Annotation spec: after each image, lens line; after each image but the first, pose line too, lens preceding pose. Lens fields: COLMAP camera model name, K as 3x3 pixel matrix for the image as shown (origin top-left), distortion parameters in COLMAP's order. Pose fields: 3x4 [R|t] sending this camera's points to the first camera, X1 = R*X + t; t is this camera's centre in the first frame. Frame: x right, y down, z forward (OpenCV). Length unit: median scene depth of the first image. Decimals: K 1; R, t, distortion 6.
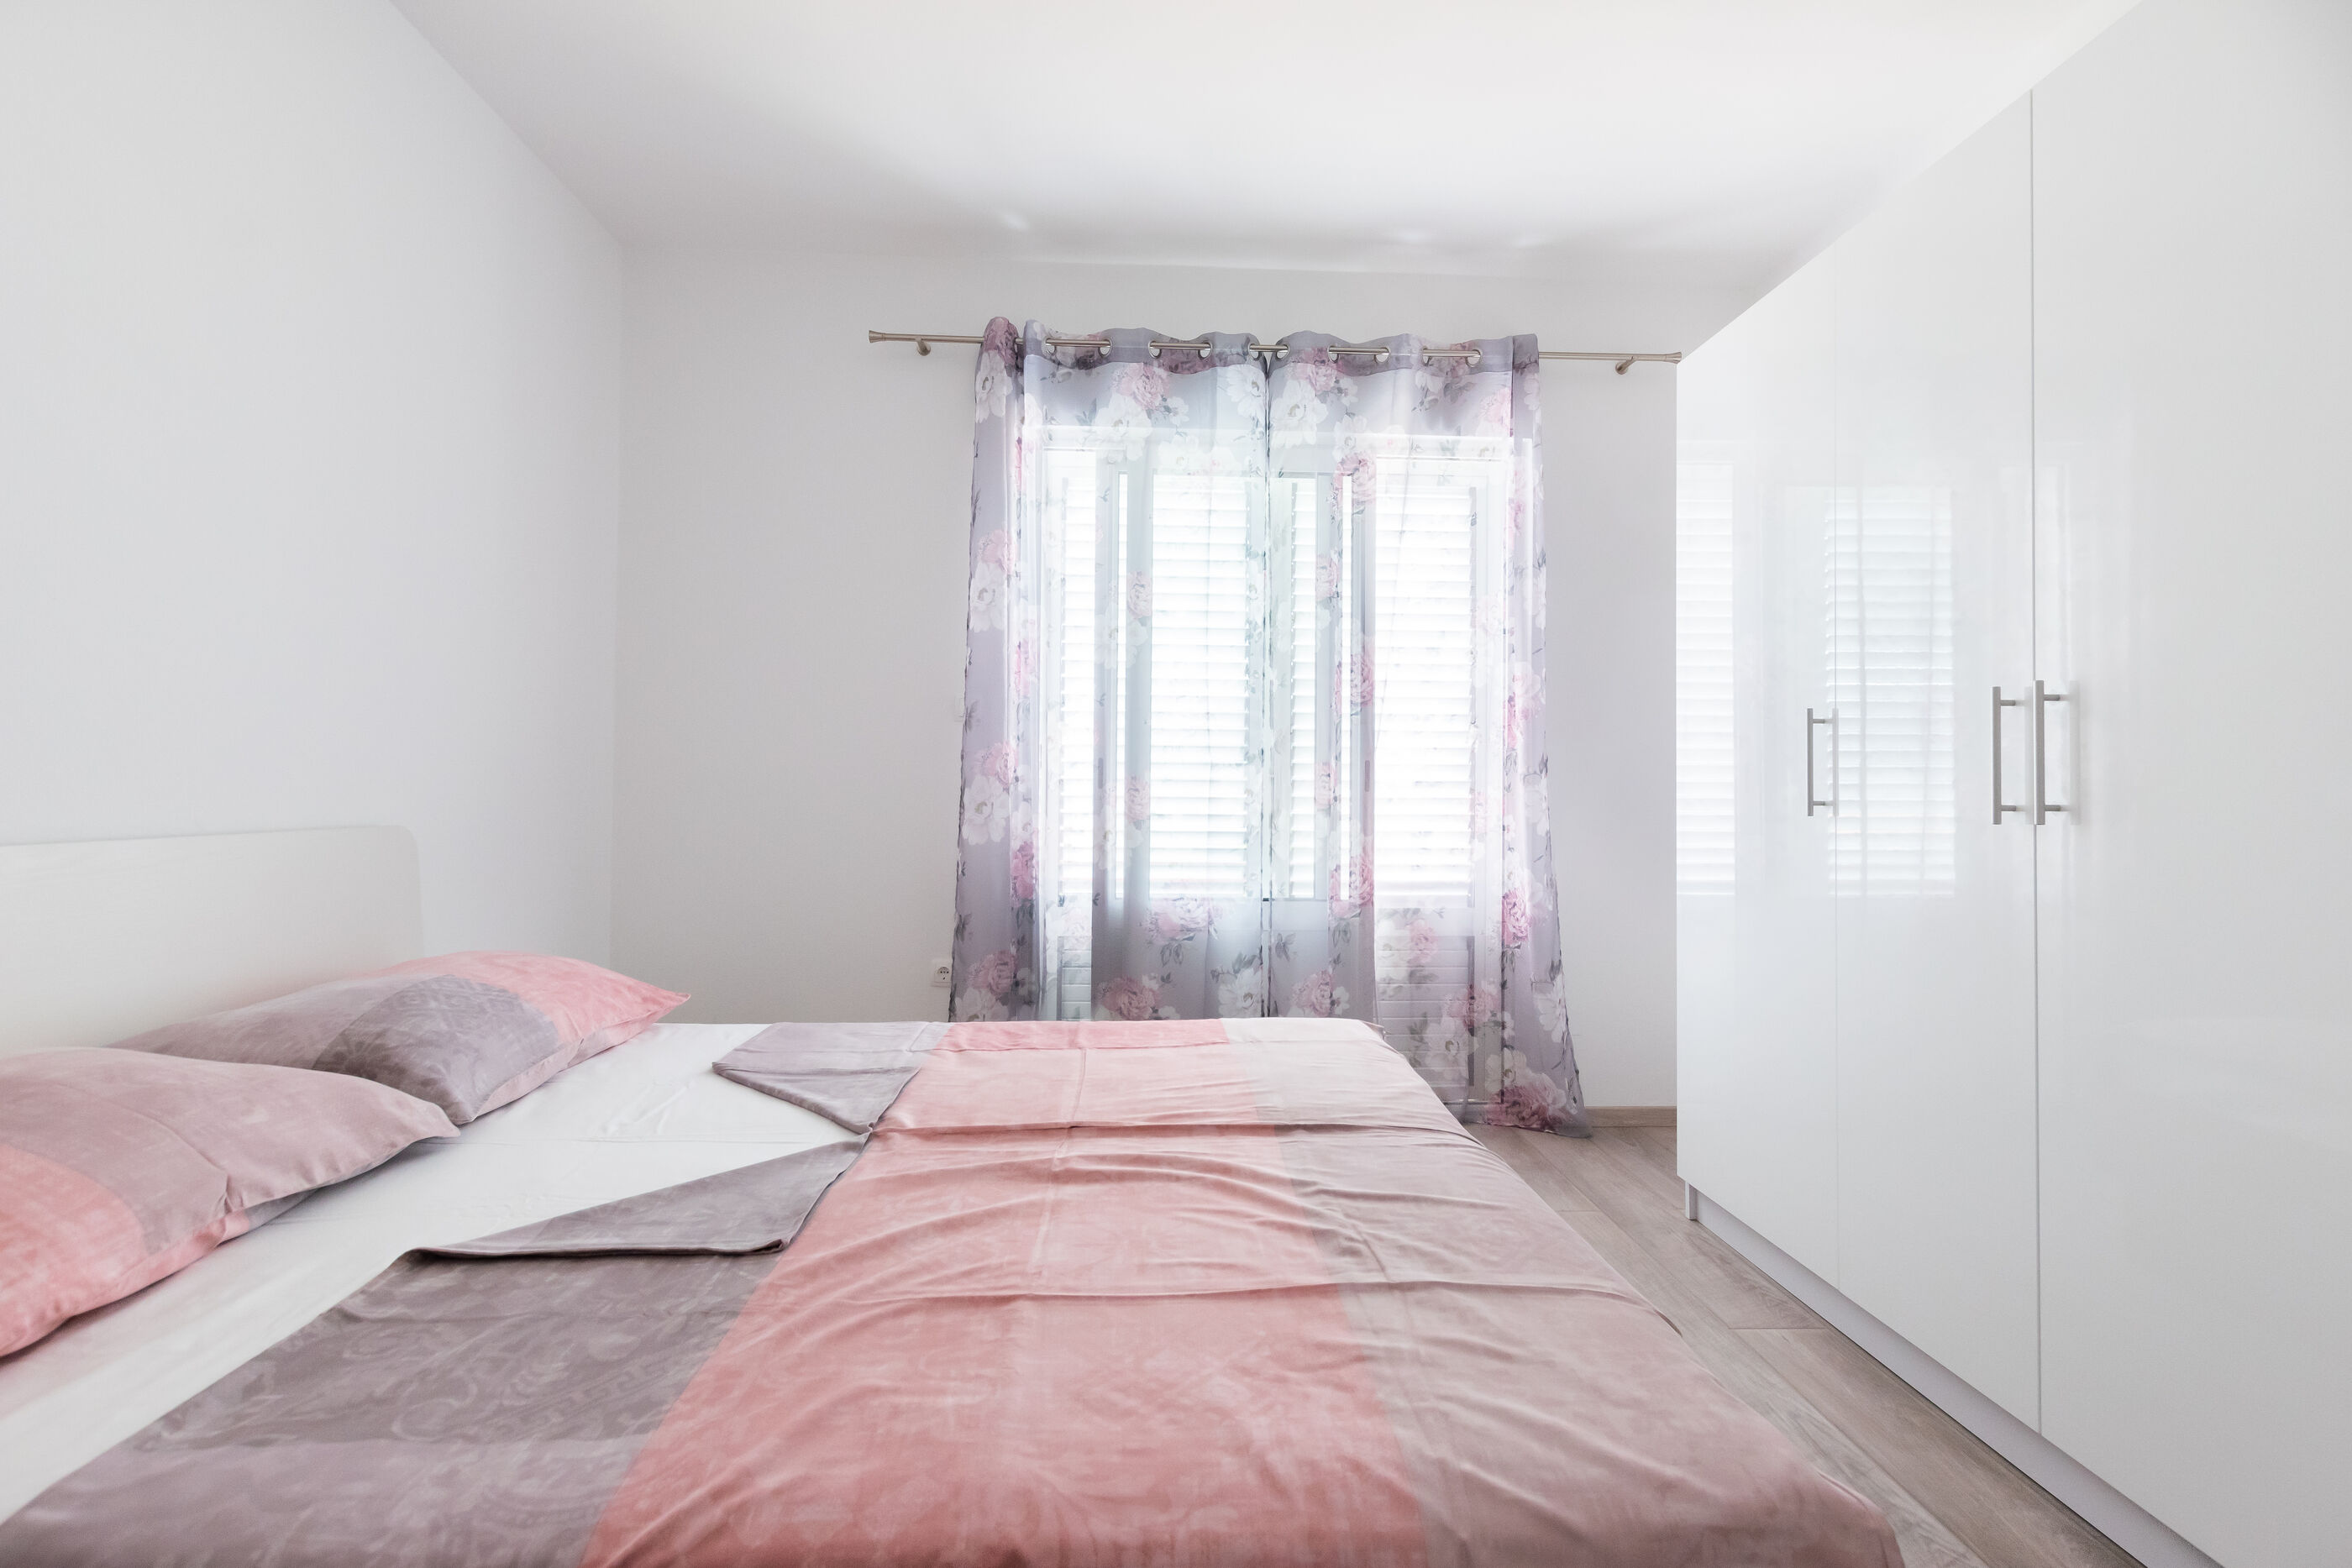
lens RADIAL K [[1086.1, 0, 1175.8], [0, 1086.1, 770.2], [0, 0, 1]] dist [0.003118, -0.000531]
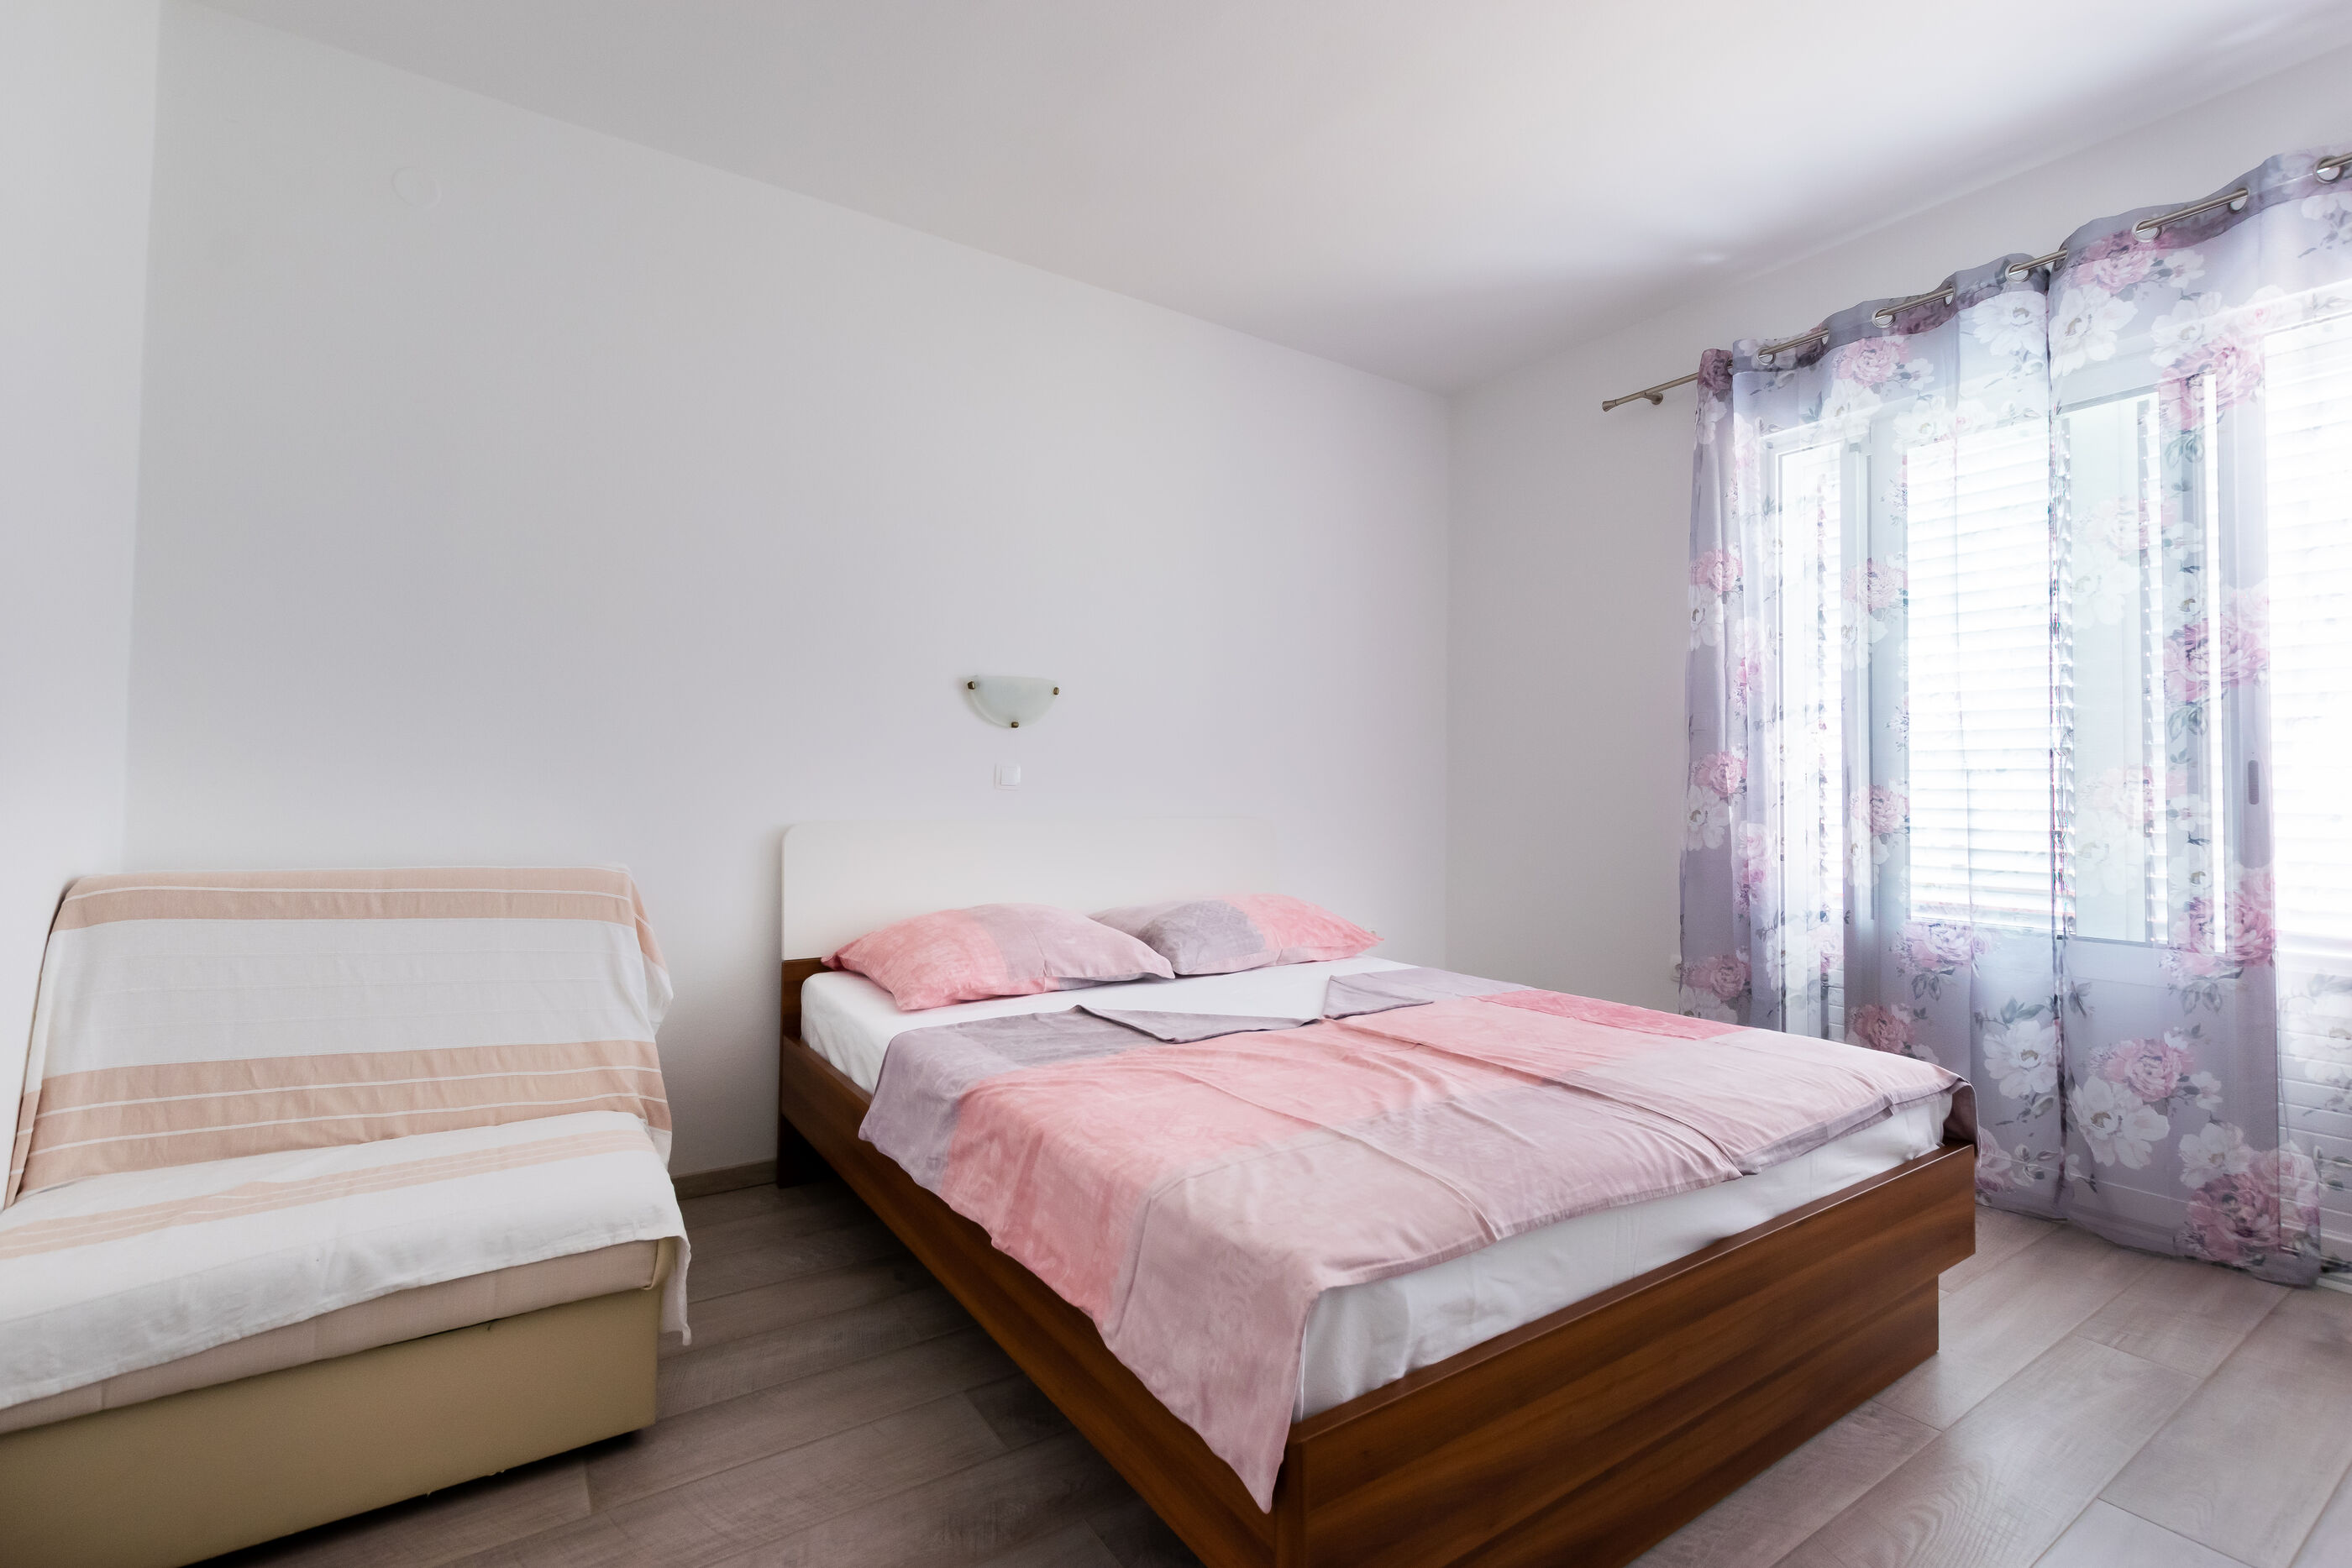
lens RADIAL K [[1086.1, 0, 1175.8], [0, 1086.1, 770.2], [0, 0, 1]] dist [0.003118, -0.000531]
pose [[0.501500, -0.018964, -0.864950, 0.466584], [0.008868, 0.999820, -0.016779, 0.002915], [0.865112, 0.000744, 0.501578, 0.026784]]
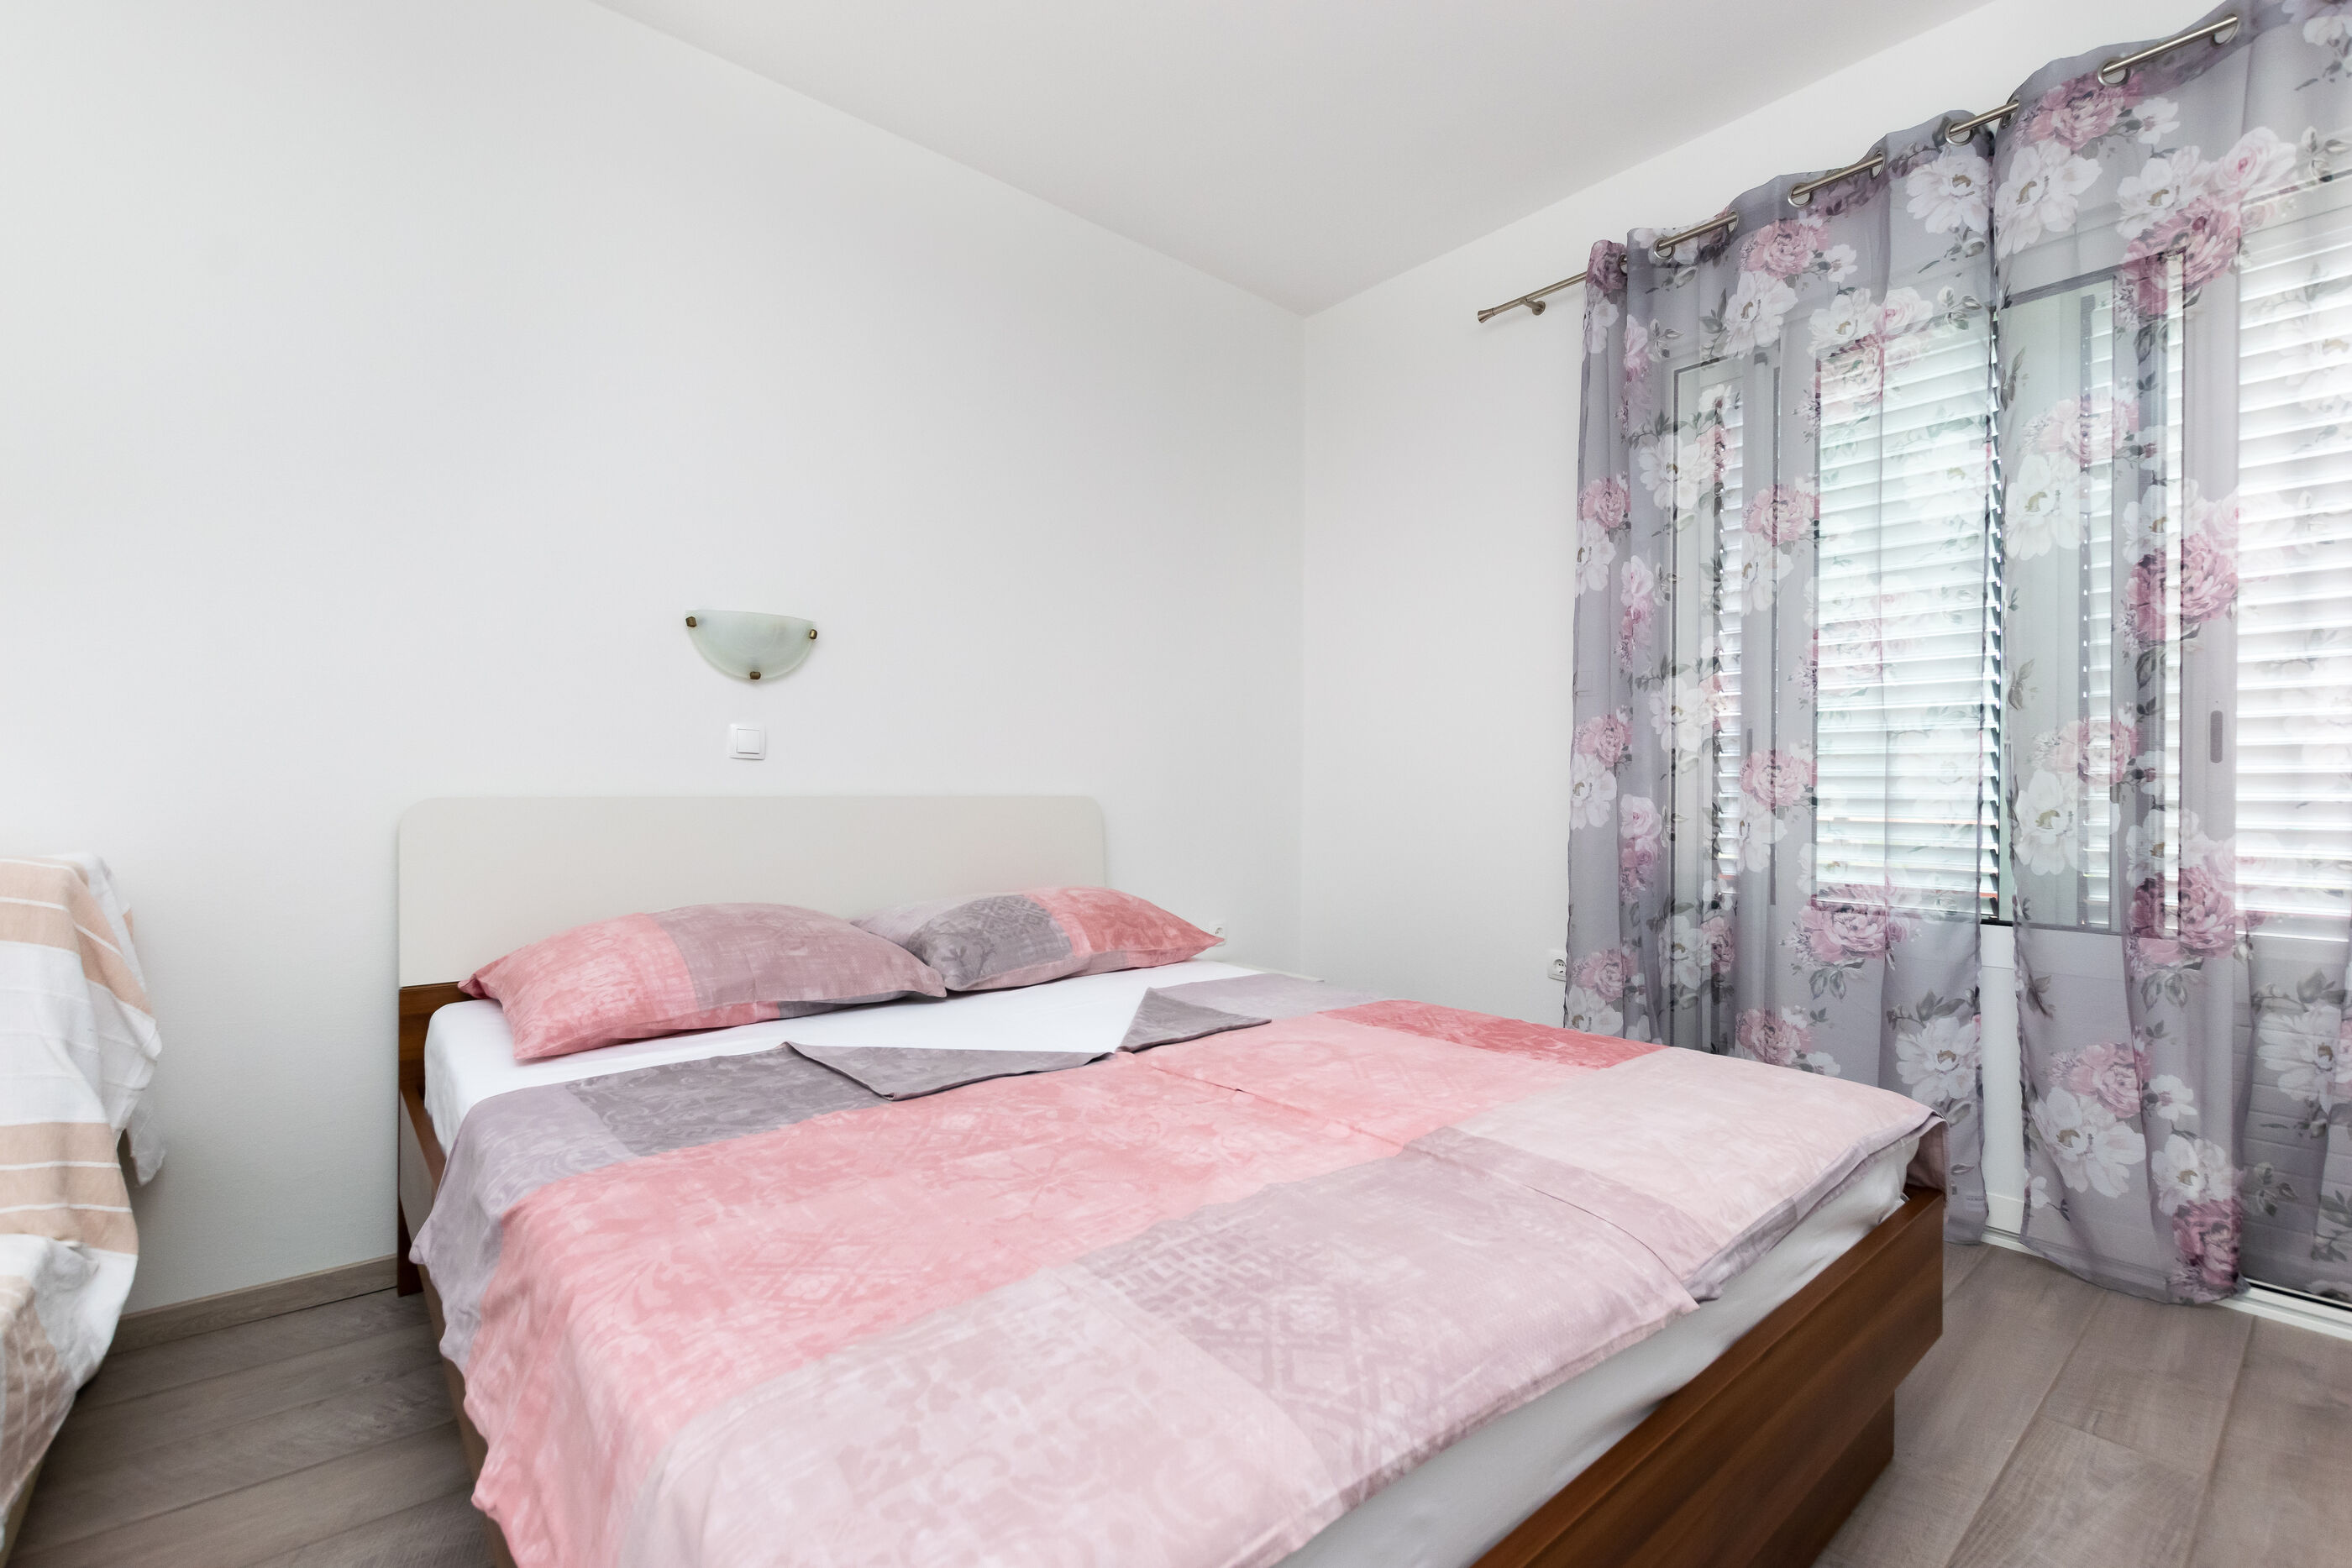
lens RADIAL K [[1036.4, 0, 1204.5], [0, 1036.4, 806.0], [0, 0, 1]] dist [0.003123, 0.000092]
pose [[0.608578, 0.007196, -0.793462, 0.312219], [0.011705, 0.999769, 0.018045, 0.027859], [0.793408, -0.020269, 0.608353, 0.205685]]
